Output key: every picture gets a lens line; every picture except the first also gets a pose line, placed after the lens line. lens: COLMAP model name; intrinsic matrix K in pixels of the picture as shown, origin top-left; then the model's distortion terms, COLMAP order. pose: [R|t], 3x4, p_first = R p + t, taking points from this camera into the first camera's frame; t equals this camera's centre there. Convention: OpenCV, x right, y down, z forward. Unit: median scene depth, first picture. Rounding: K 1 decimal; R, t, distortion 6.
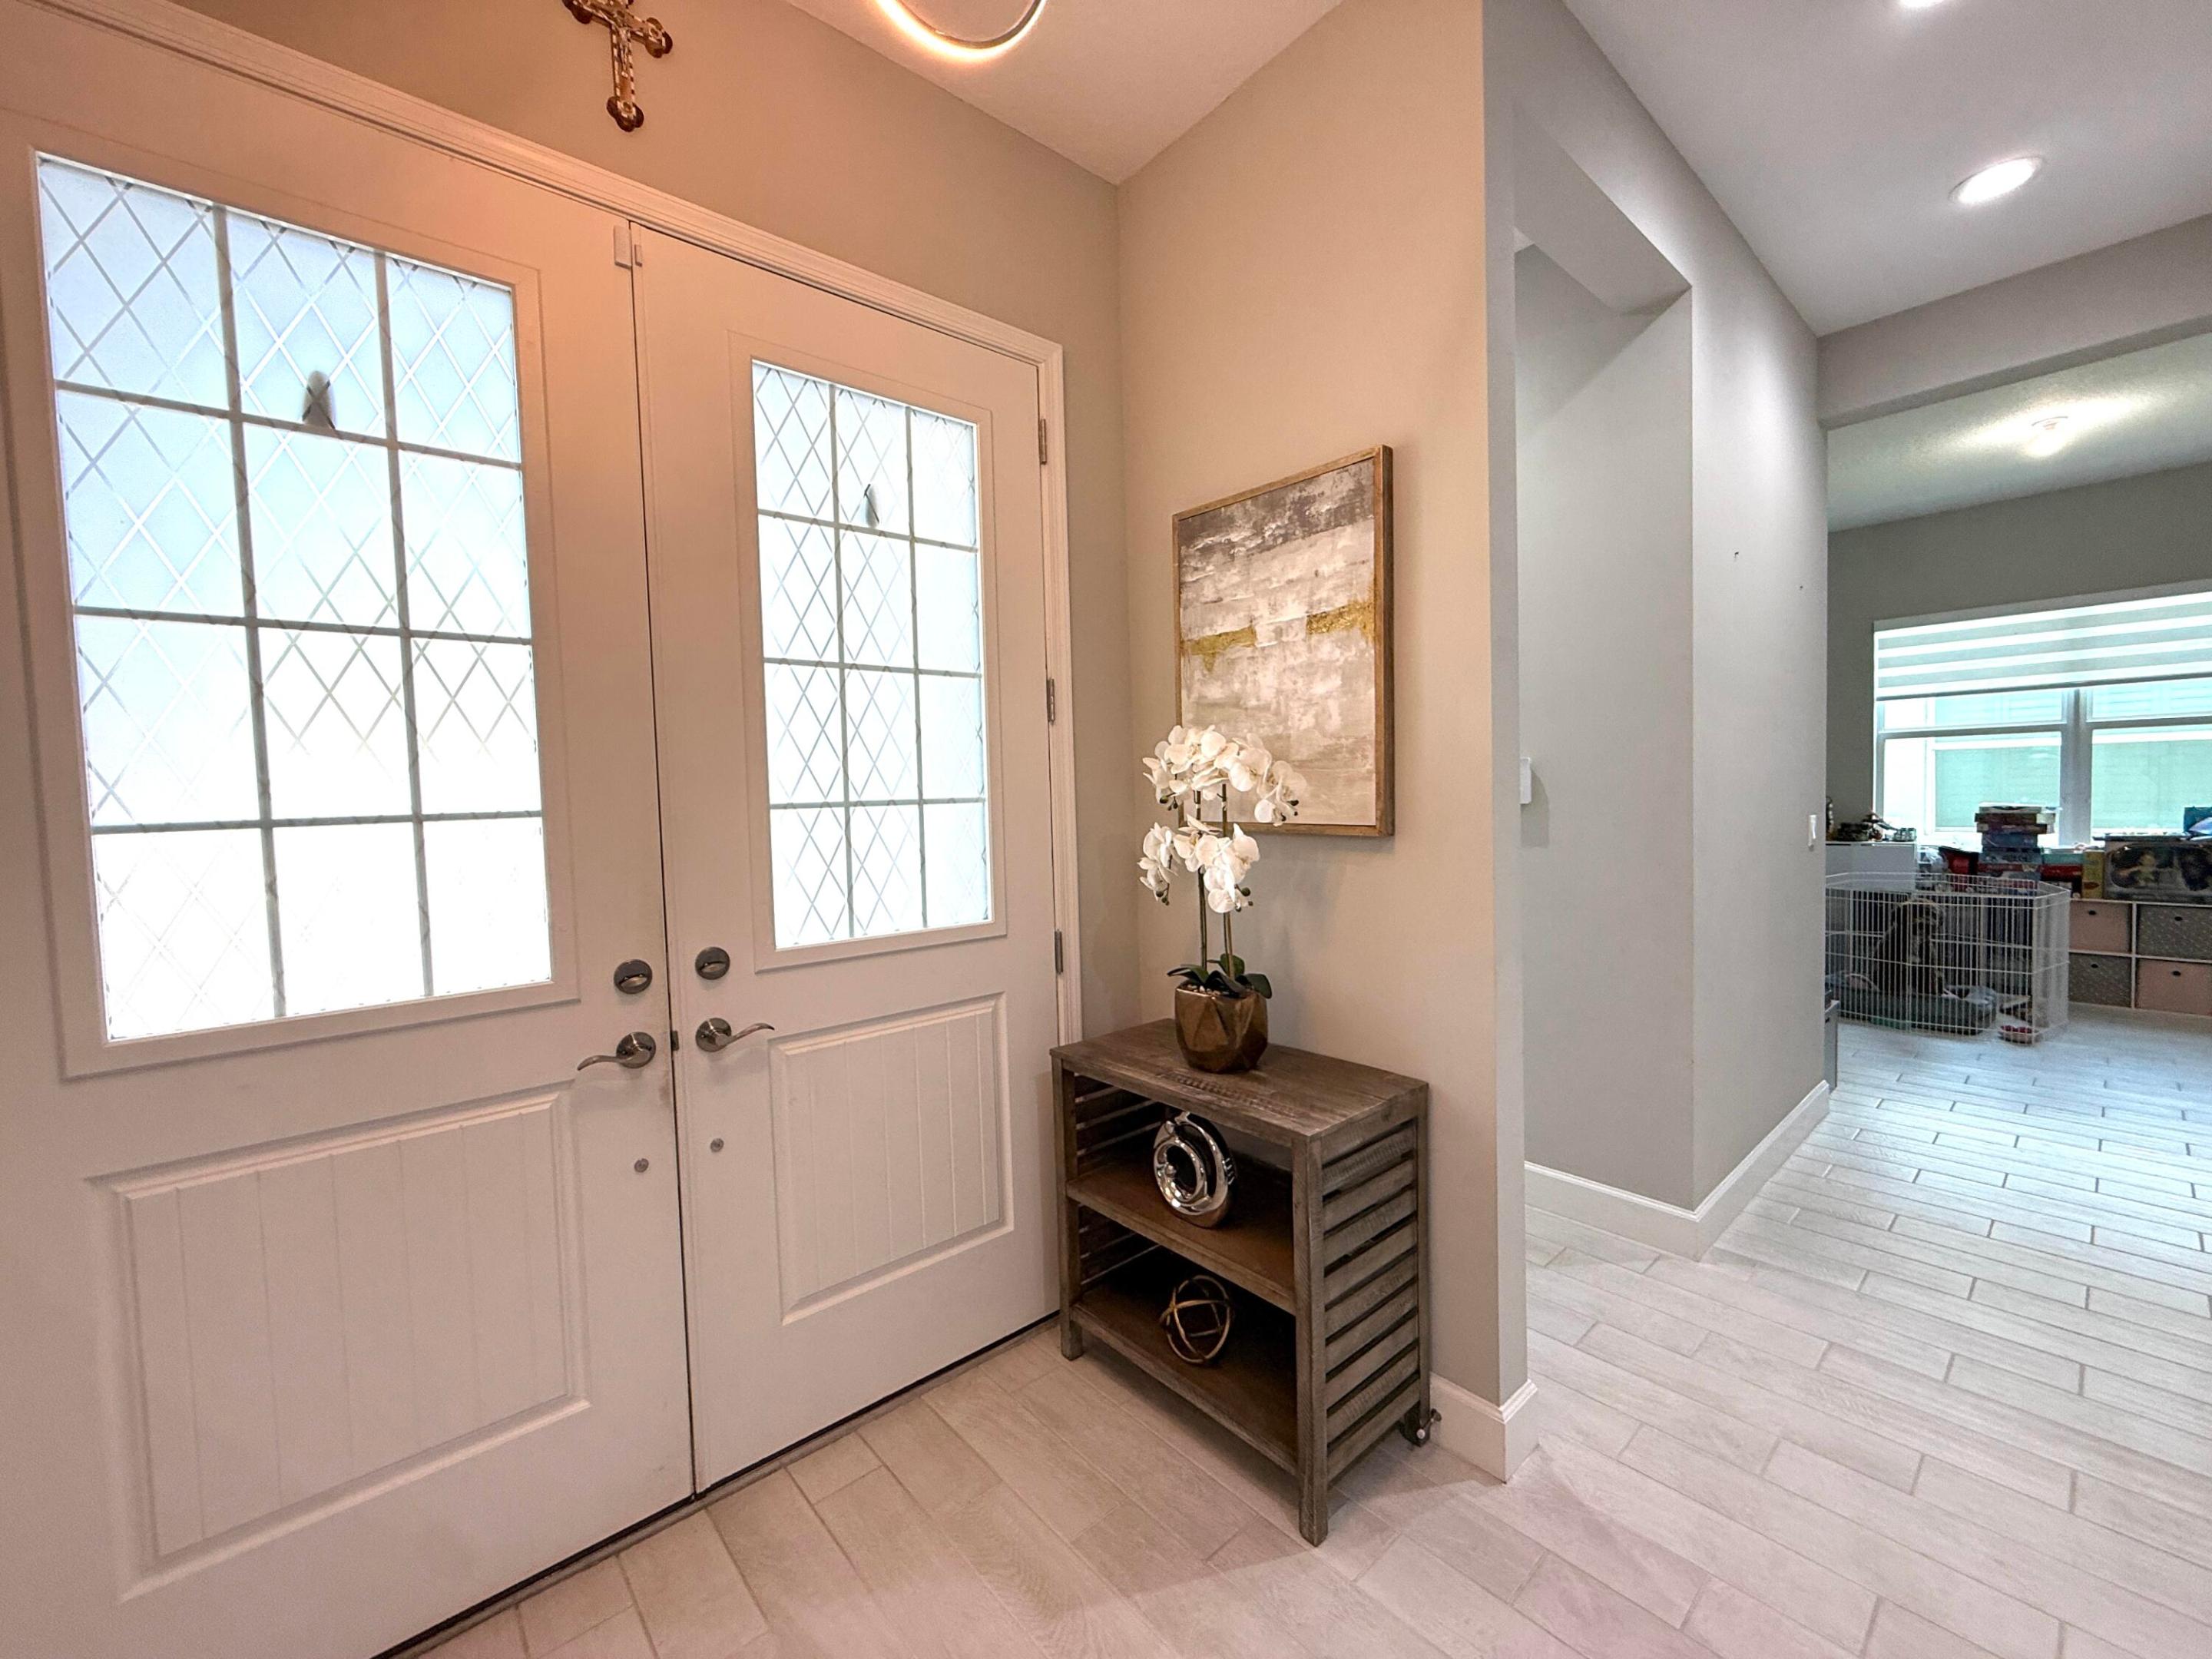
lens RADIAL K [[882.6, 0, 1098.5], [0, 882.6, 829.9], [0, 0, 1]] dist [0.001067, -0.000015]
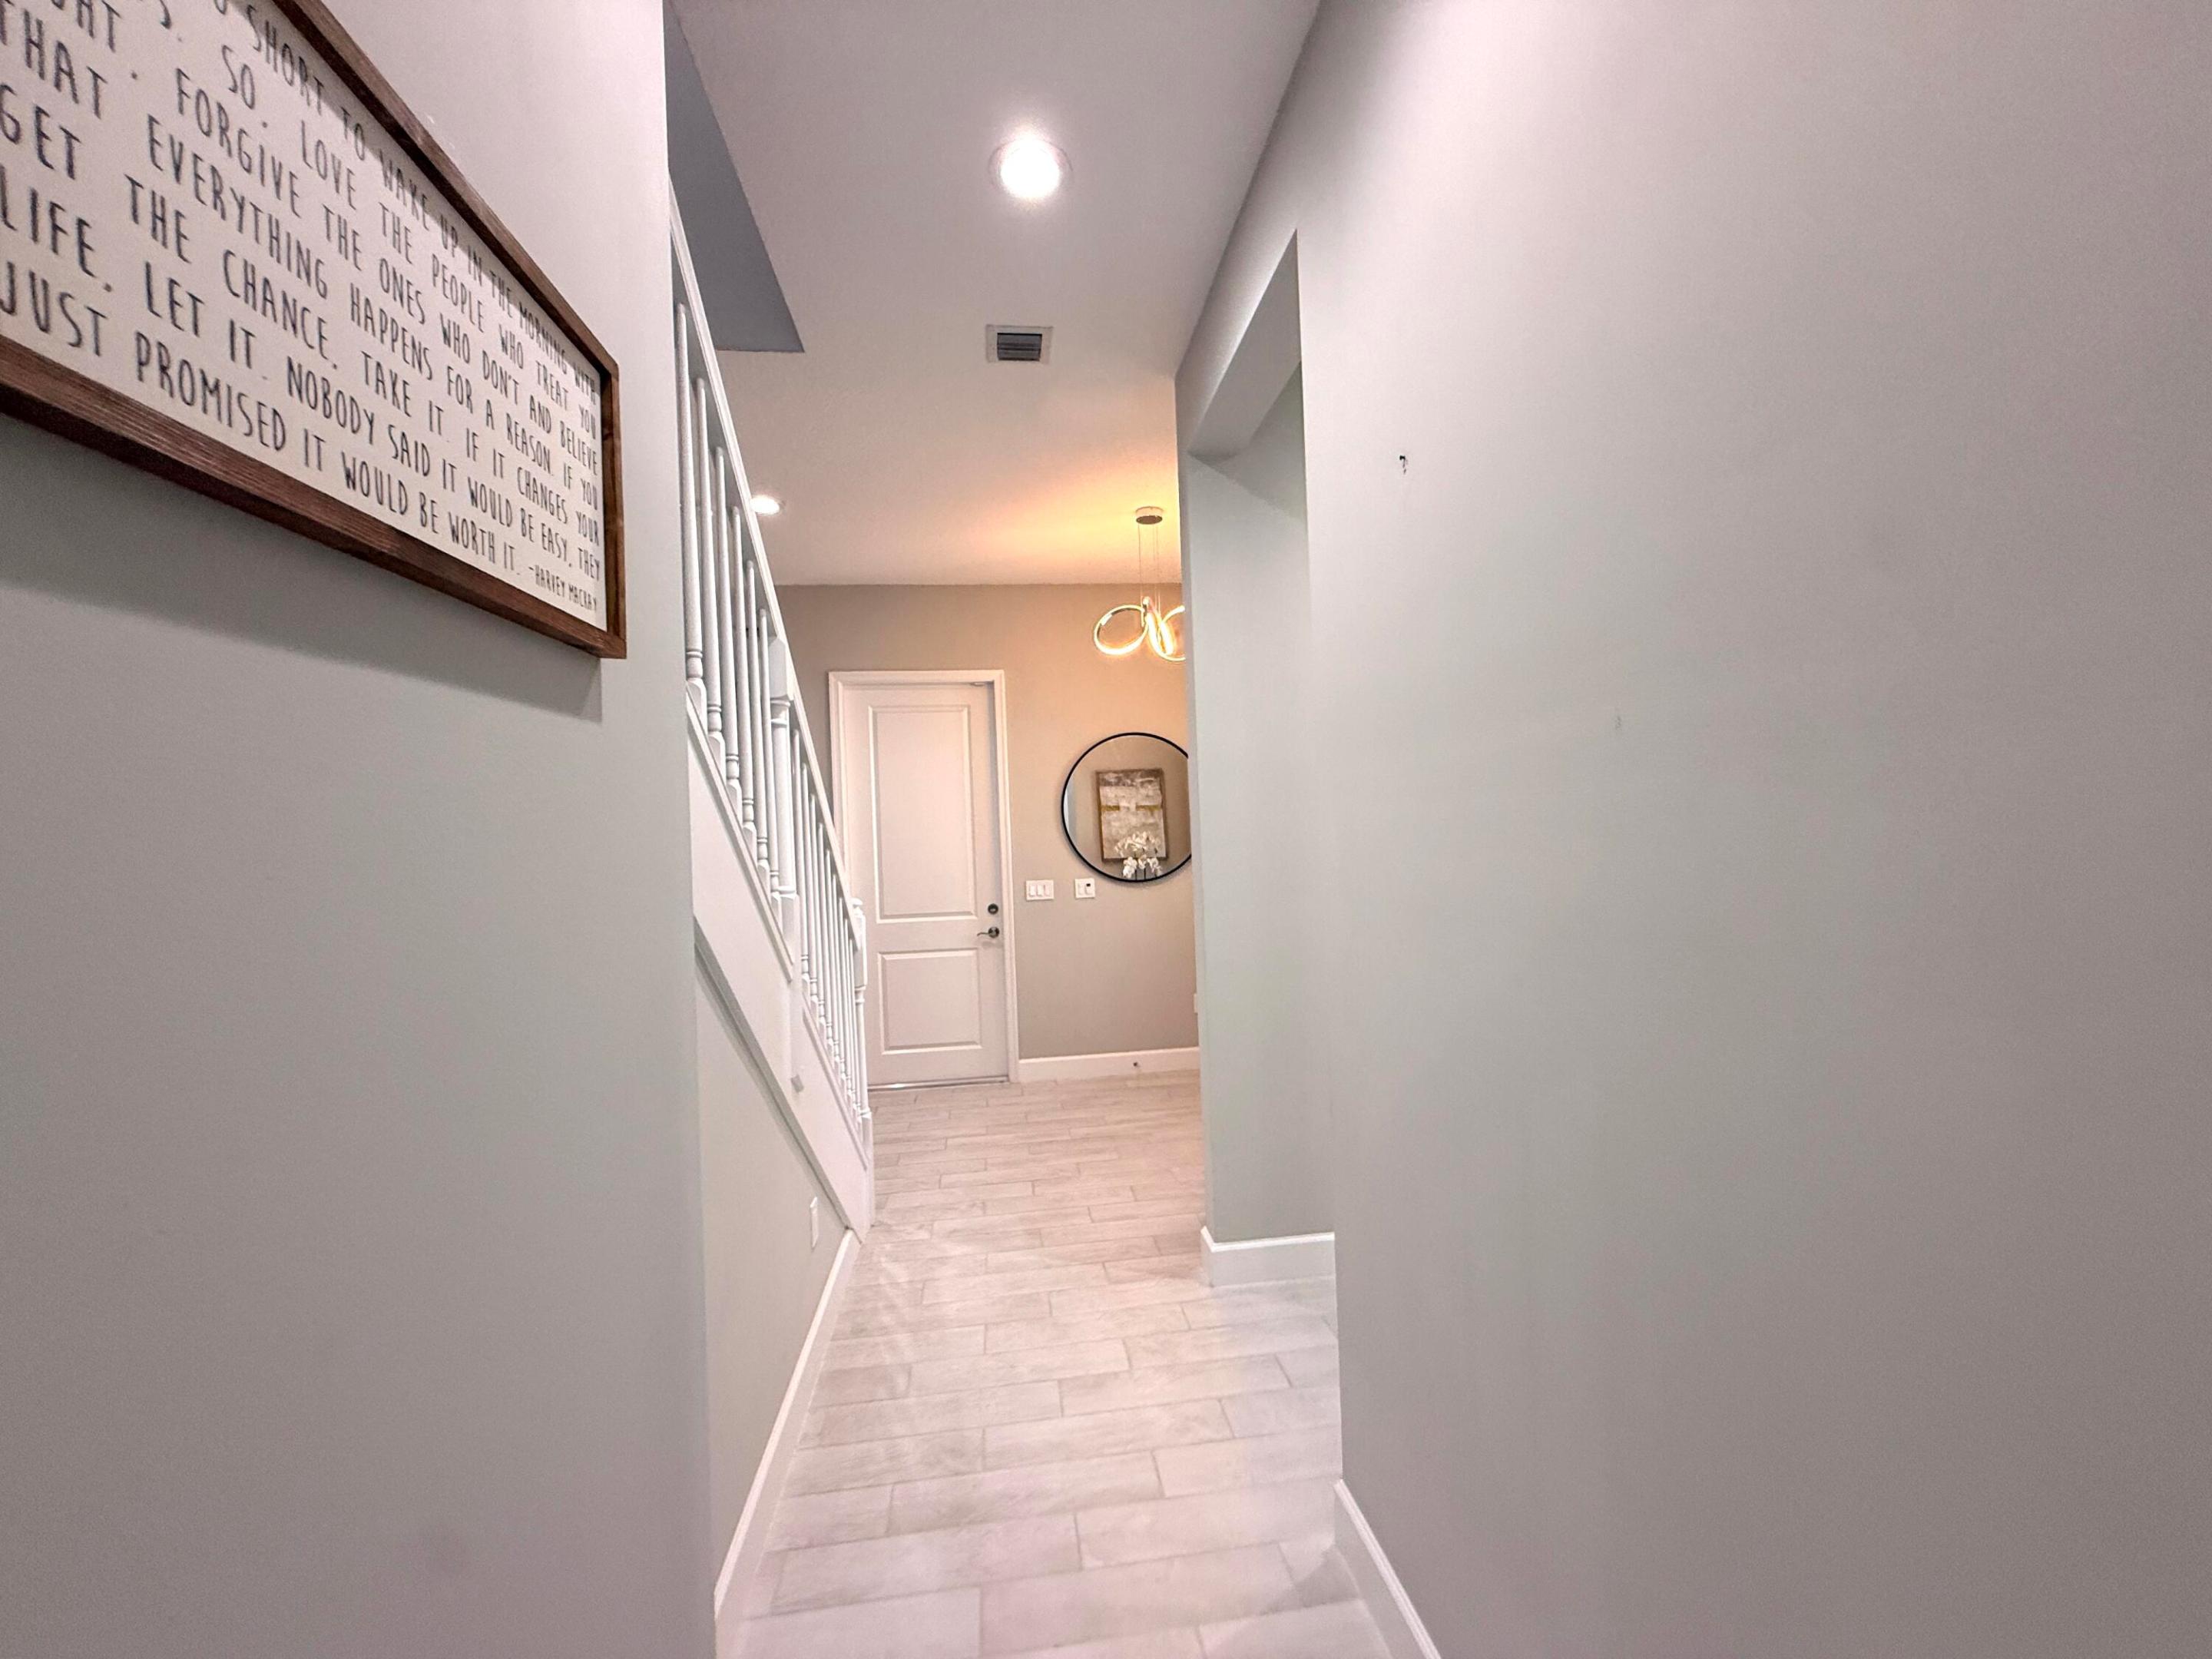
lens RADIAL K [[882.6, 0, 1104.1], [0, 882.6, 833.0], [0, 0, 1]] dist [0.001067, -0.000015]
pose [[-0.545685, 0.047651, -0.836634, 1.770640], [0.012289, 0.998730, 0.048868, -0.174718], [0.837900, 0.016385, -0.545577, 1.586614]]
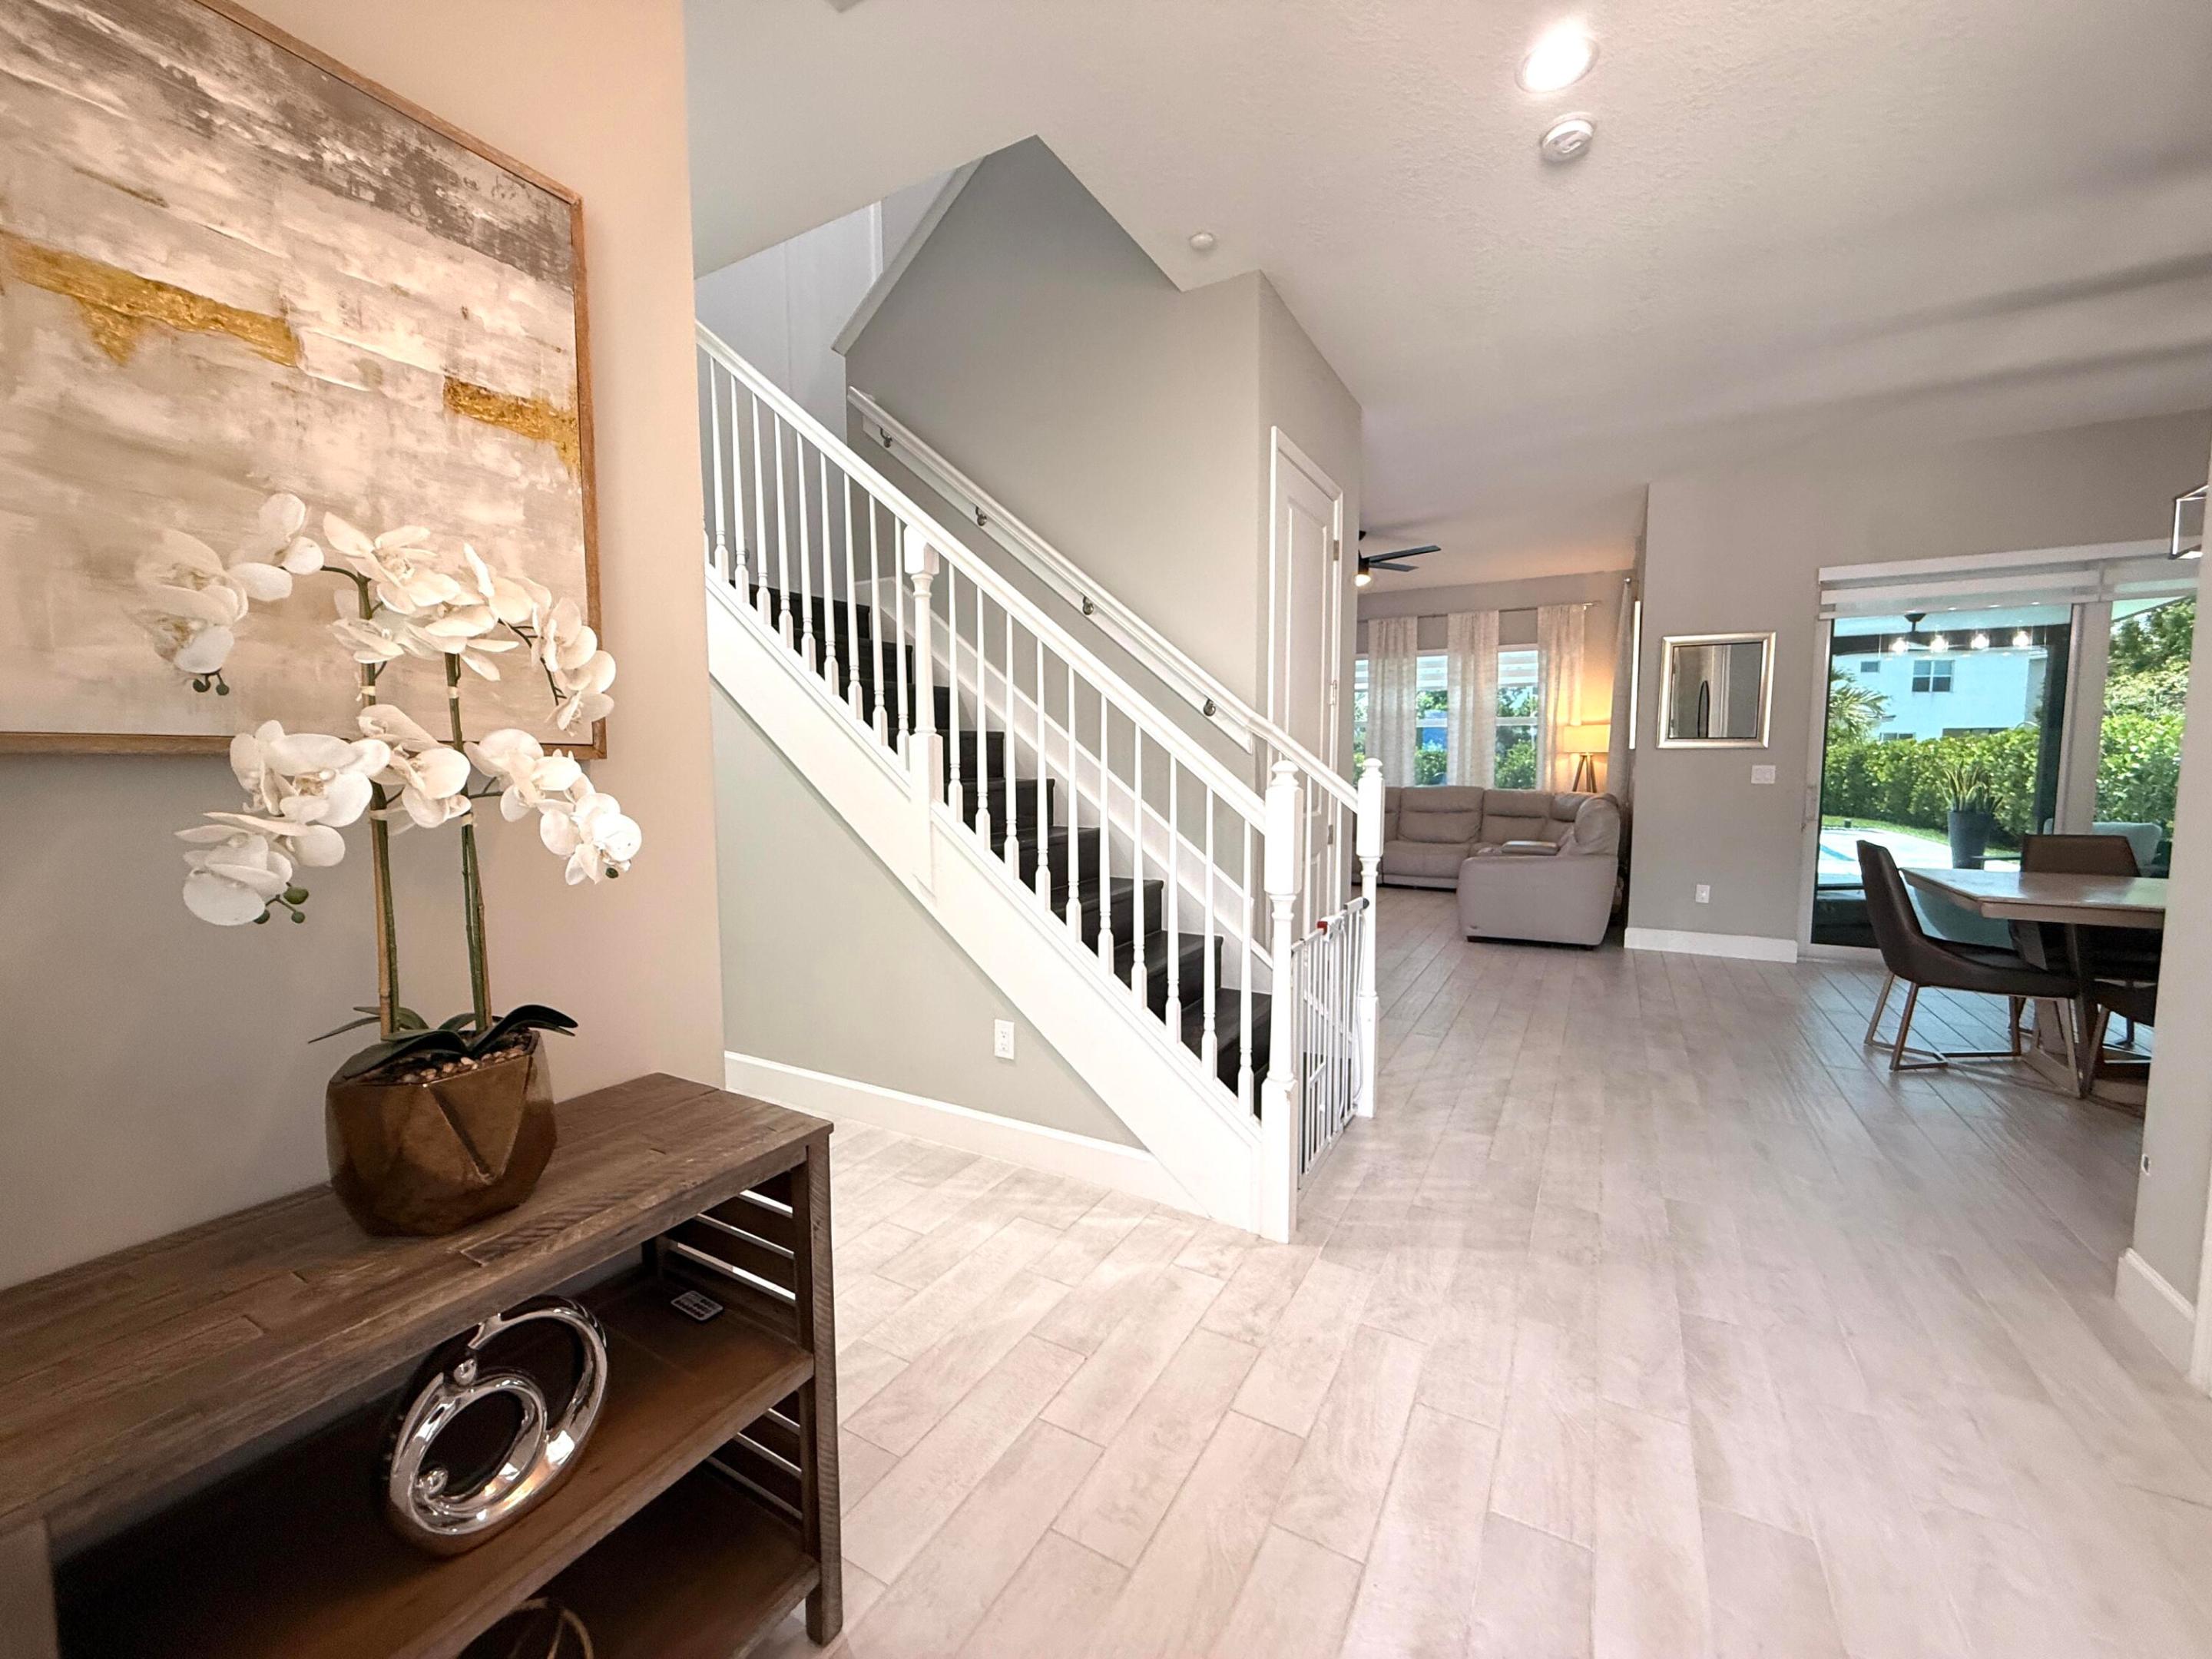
lens RADIAL K [[882.6, 0, 1100.9], [0, 882.6, 834.5], [0, 0, 1]] dist [0.001067, -0.000015]
pose [[-0.331988, -0.044765, 0.942221, -0.460642], [0.059854, 0.995861, 0.068403, 0.040664], [-0.941383, 0.079105, -0.327934, 0.814875]]
